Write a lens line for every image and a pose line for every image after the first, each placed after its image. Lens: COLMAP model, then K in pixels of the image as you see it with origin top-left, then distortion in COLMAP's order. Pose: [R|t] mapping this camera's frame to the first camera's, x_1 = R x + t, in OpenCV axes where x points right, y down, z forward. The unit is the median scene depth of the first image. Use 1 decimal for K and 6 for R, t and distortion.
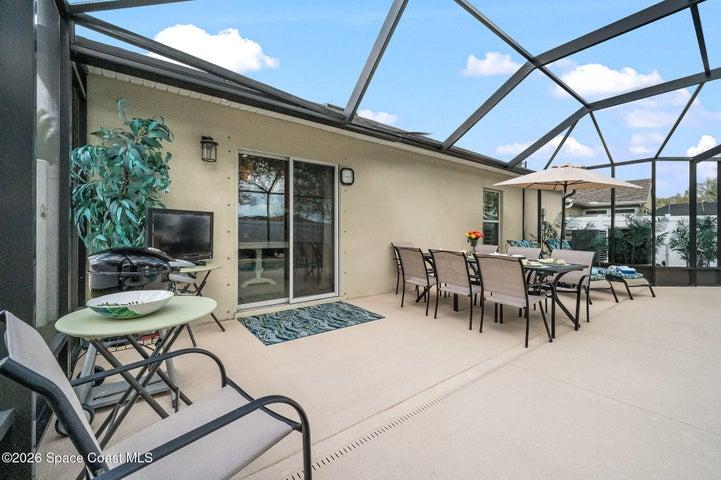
lens RADIAL K [[296.9, 0, 365.0], [0, 296.9, 234.6], [0, 0, 1]] dist [0.003167, -0.000333]
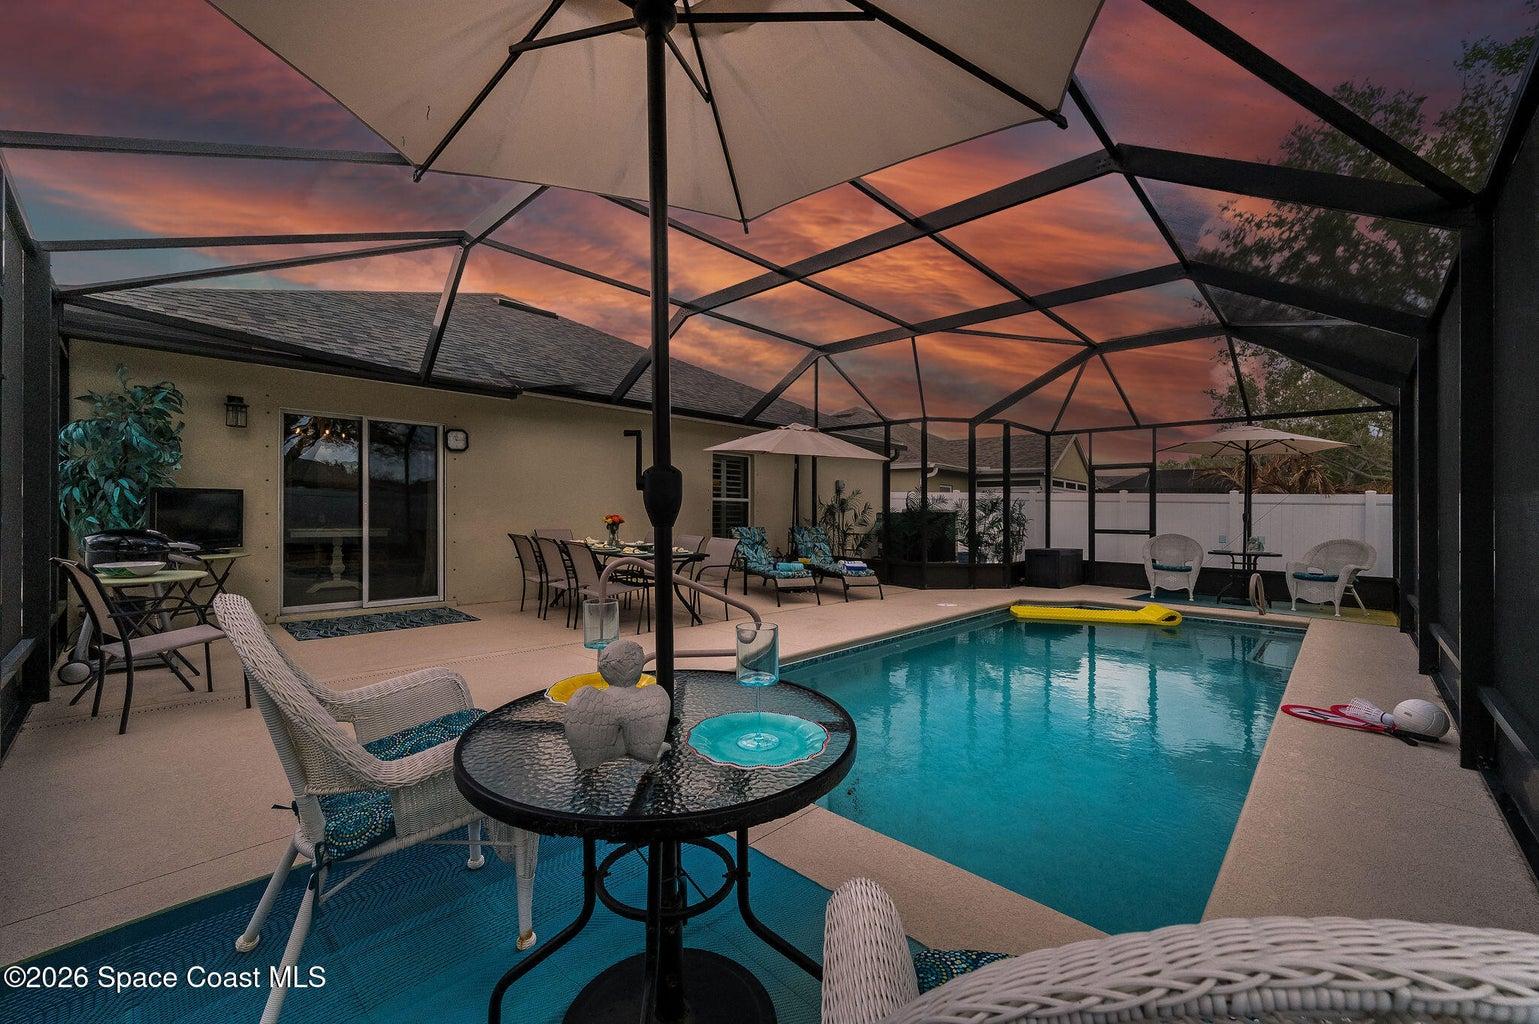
lens RADIAL K [[607.6, 0, 765.3], [0, 607.6, 511.6], [0, 0, 1]] dist [-0.008874, 0.001069]
pose [[0.990320, 0.005759, 0.138686, 0.623833], [-0.004103, 0.999917, -0.012223, -0.001042], [-0.138745, 0.011535, 0.990261, -0.774043]]
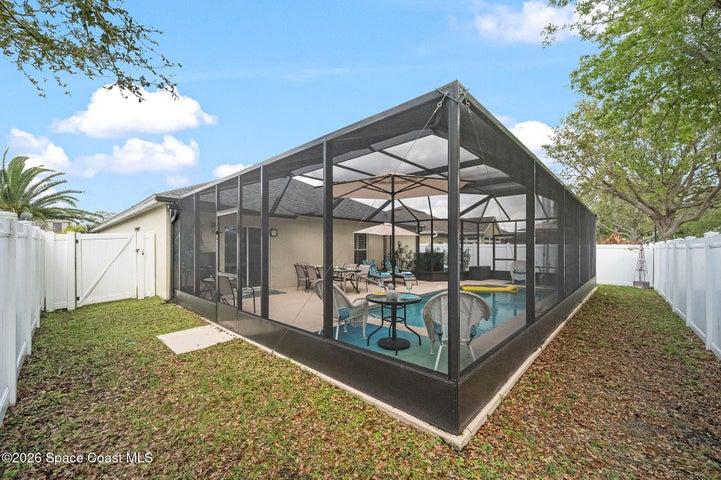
lens RADIAL K [[291.7, 0, 366.6], [0, 291.7, 252.5], [0, 0, 1]] dist [-0.000757, 0.000058]
pose [[0.985004, -0.009619, 0.172265, 0.302972], [0.009362, 0.999954, 0.002308, -0.062686], [-0.172279, -0.000660, 0.985048, -1.559561]]
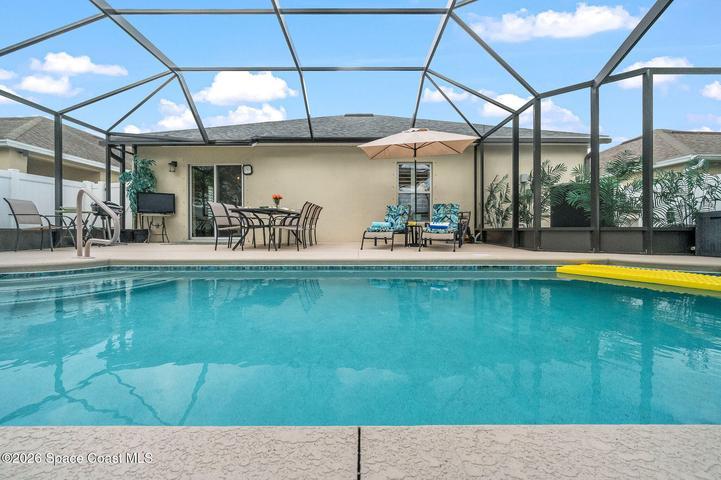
lens RADIAL K [[291.7, 0, 359.4], [0, 291.7, 236.3], [0, 0, 1]] dist [-0.000757, 0.000058]
pose [[0.789797, 0.000508, -0.613369, 1.859857], [0.000363, 0.999999, 0.001296, 0.233598], [0.613369, -0.001247, 0.789796, 0.076844]]
